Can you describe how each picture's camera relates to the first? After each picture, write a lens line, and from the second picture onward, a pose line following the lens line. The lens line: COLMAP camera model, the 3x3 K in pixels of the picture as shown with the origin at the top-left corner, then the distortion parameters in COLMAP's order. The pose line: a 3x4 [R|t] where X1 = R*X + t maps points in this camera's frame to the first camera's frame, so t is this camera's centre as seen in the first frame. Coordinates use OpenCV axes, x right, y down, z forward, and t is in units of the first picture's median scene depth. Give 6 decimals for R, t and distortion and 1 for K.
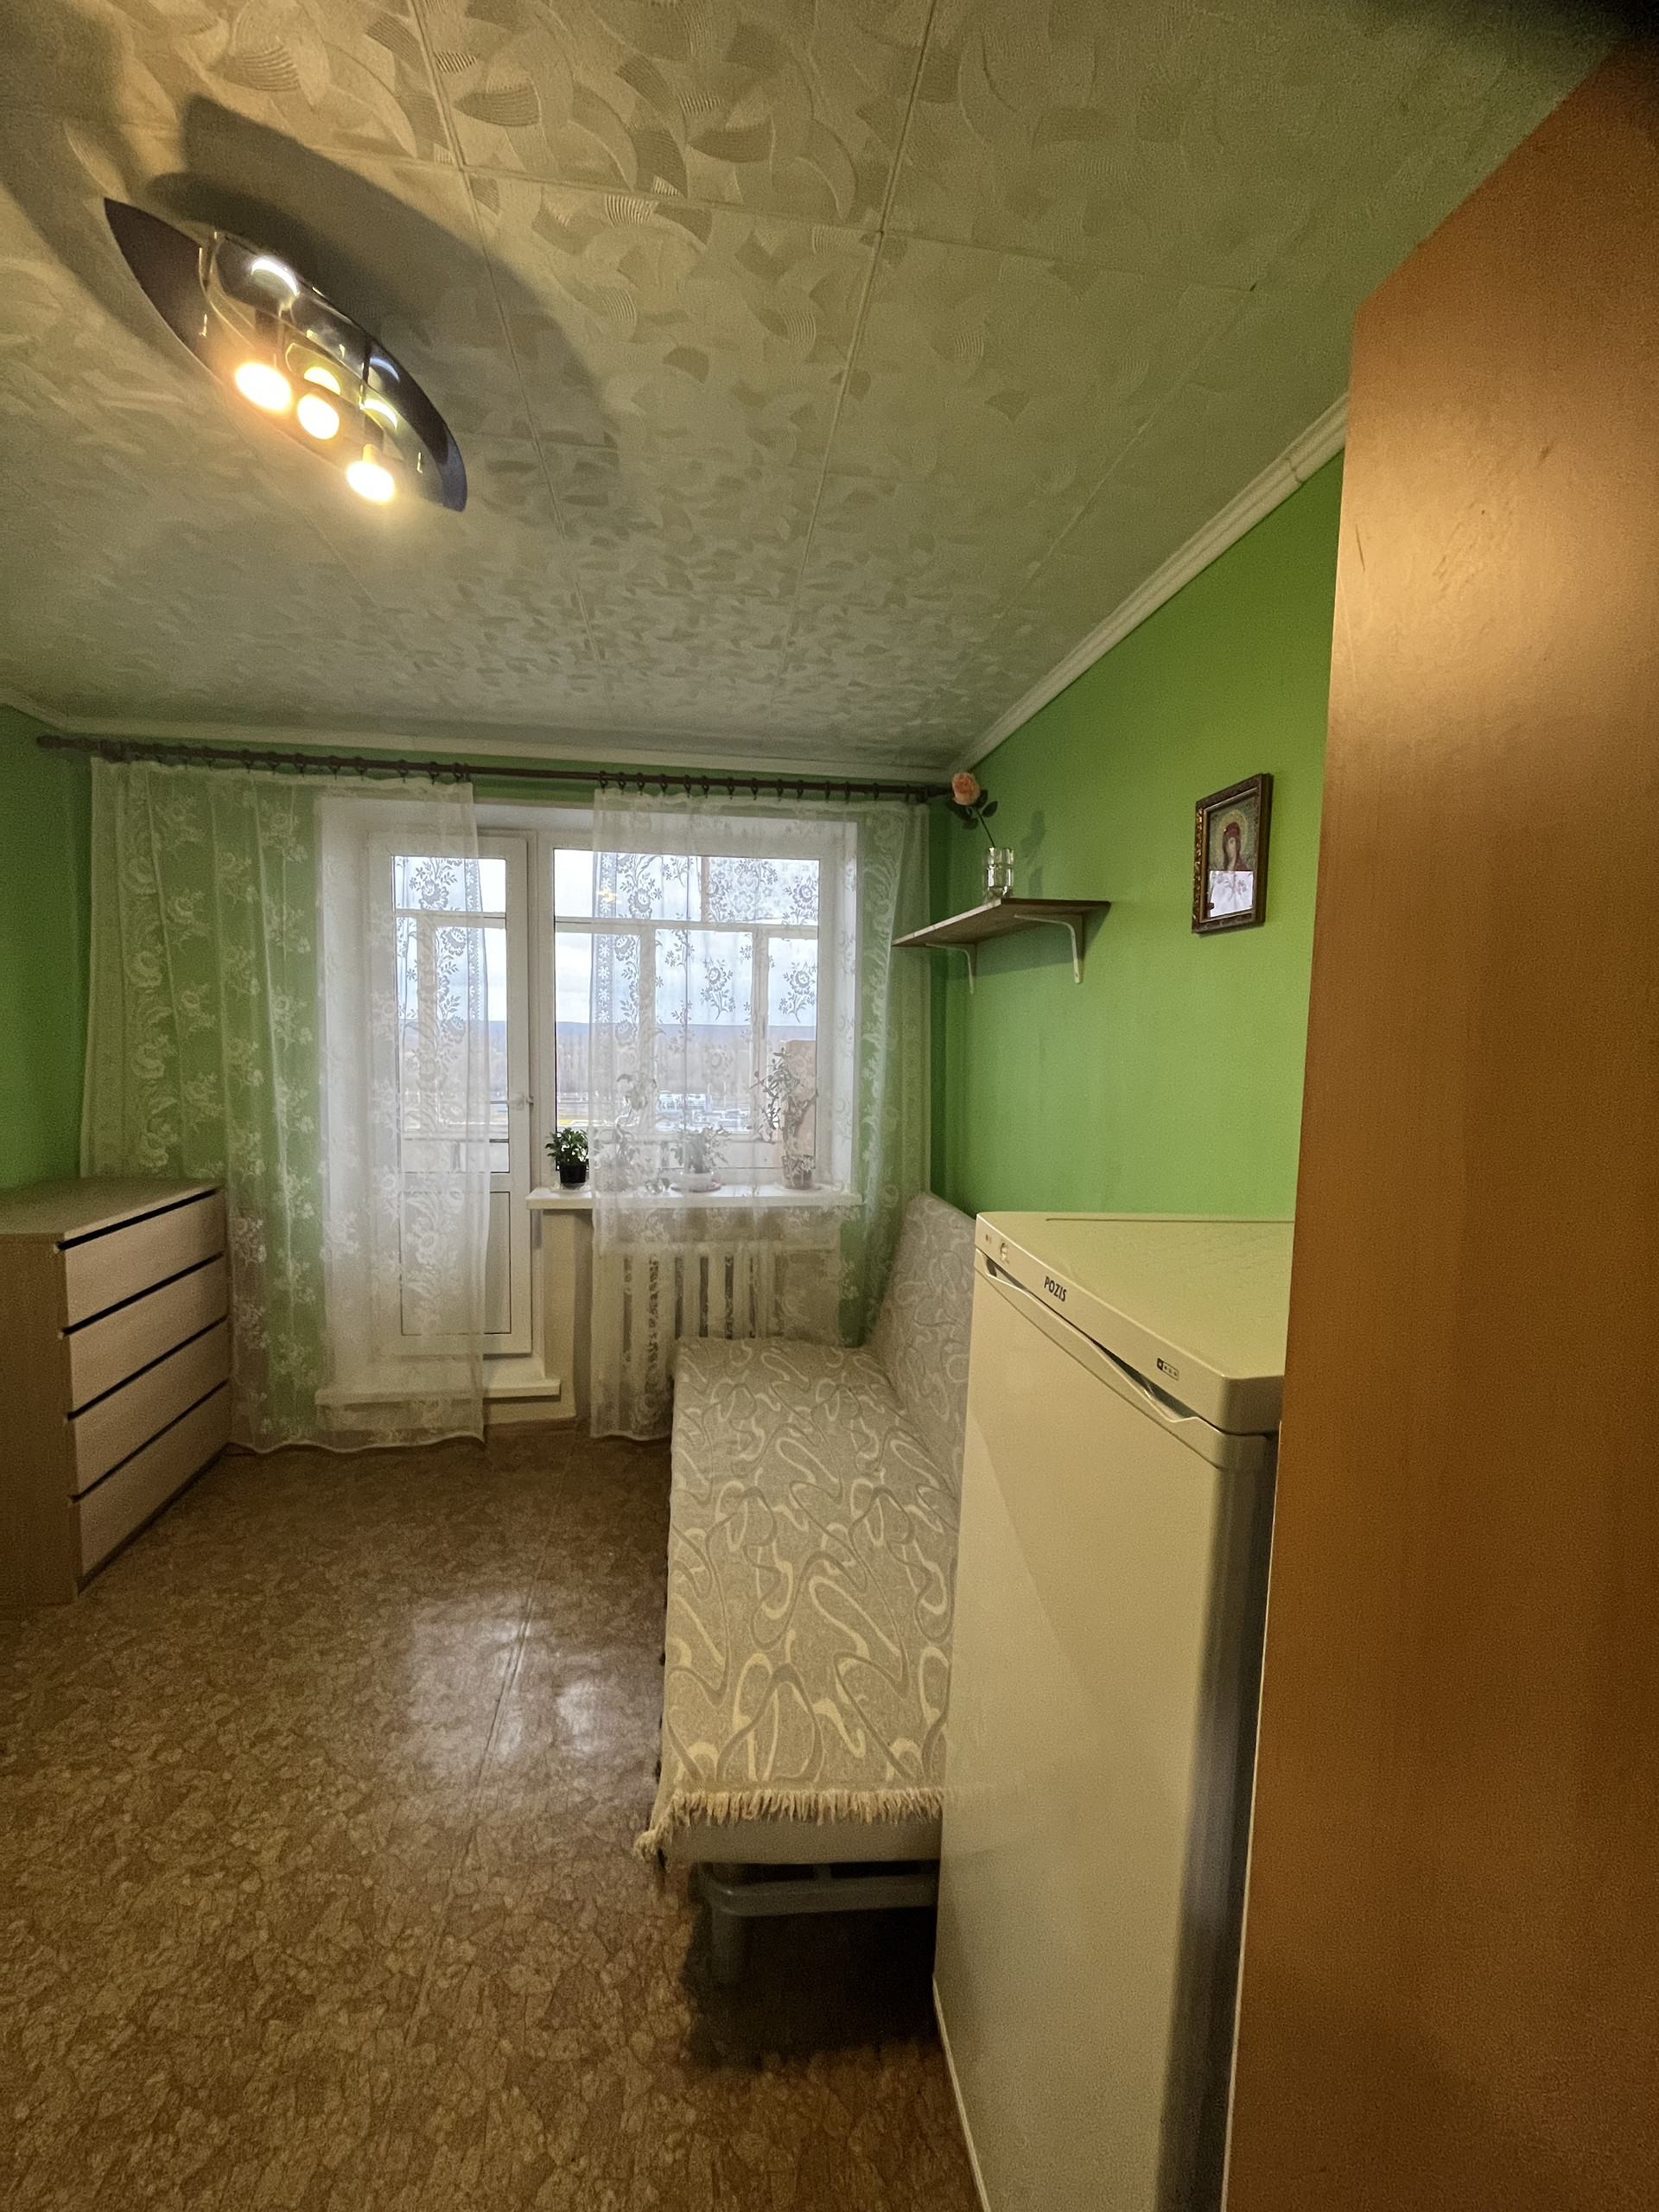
lens RADIAL K [[892.8, 0, 818.2], [0, 892.8, 1094.5], [0, 0, 1]] dist [-0.002312, 0.000385]
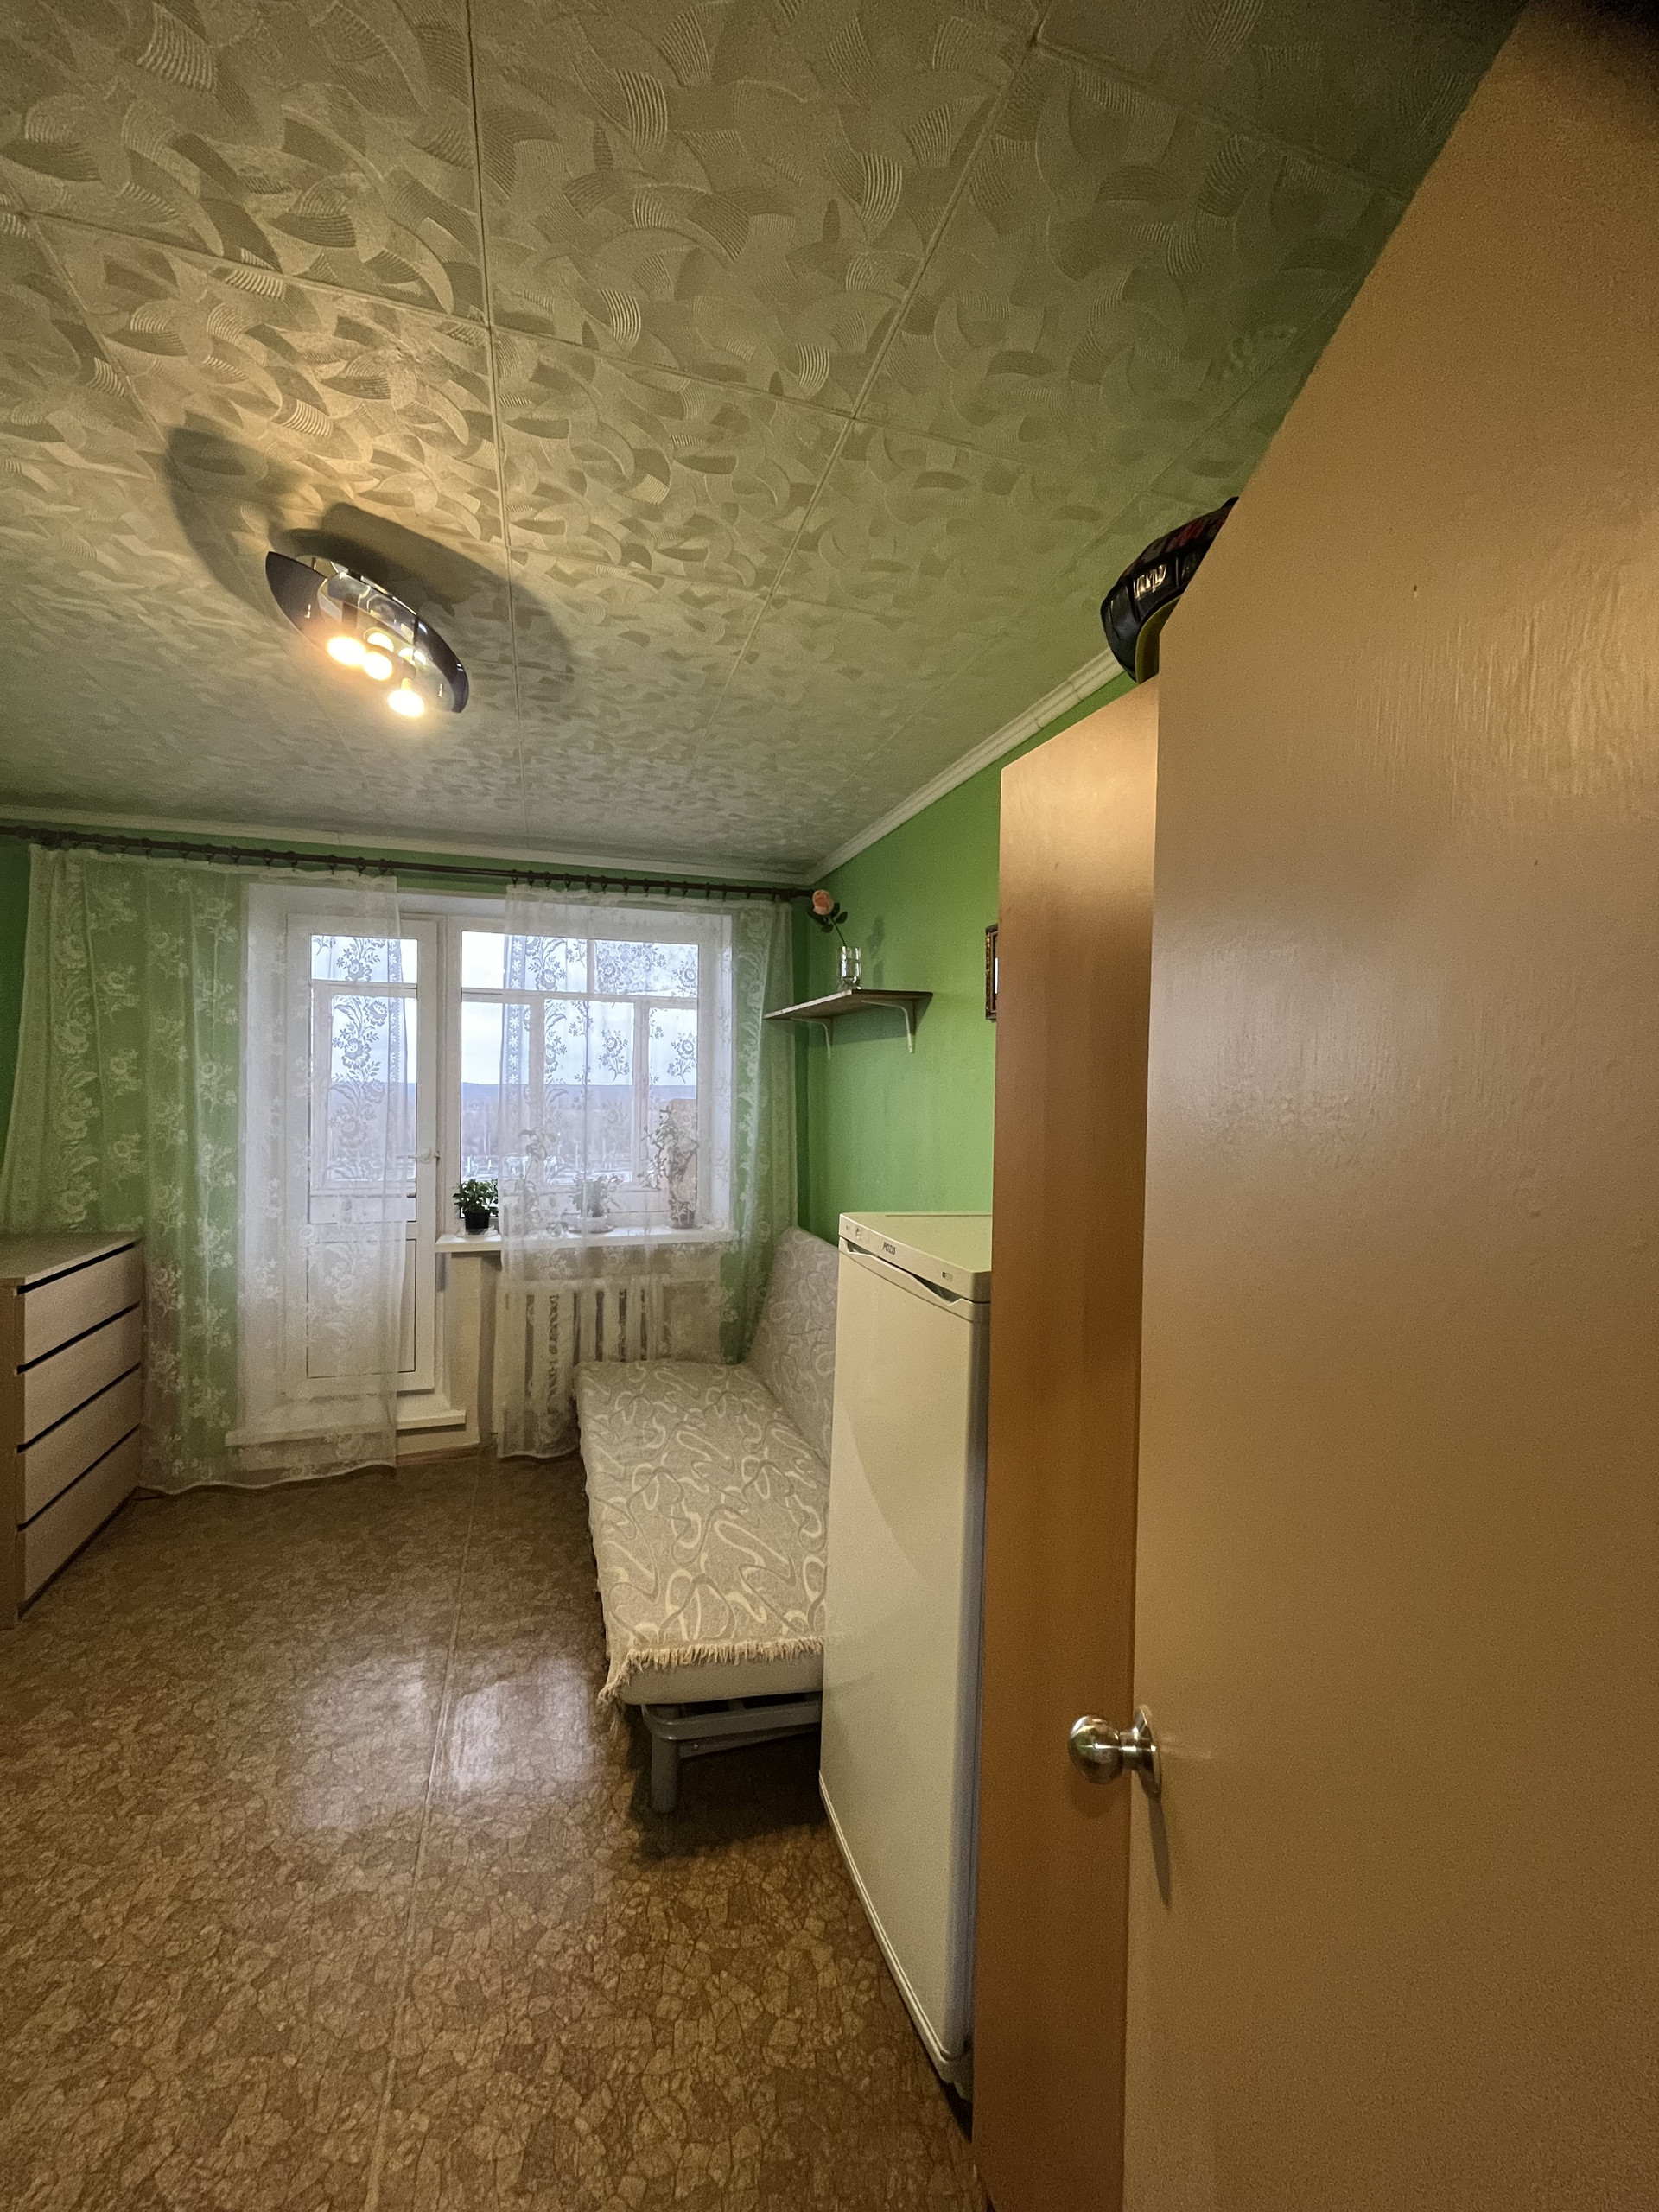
lens RADIAL K [[892.8, 0, 818.2], [0, 892.8, 1094.5], [0, 0, 1]] dist [-0.002312, 0.000385]
pose [[0.986965, -0.007185, 0.160772, -0.041632], [0.017783, 0.997754, -0.064579, 0.014129], [-0.159947, 0.066596, 0.984877, -0.204836]]
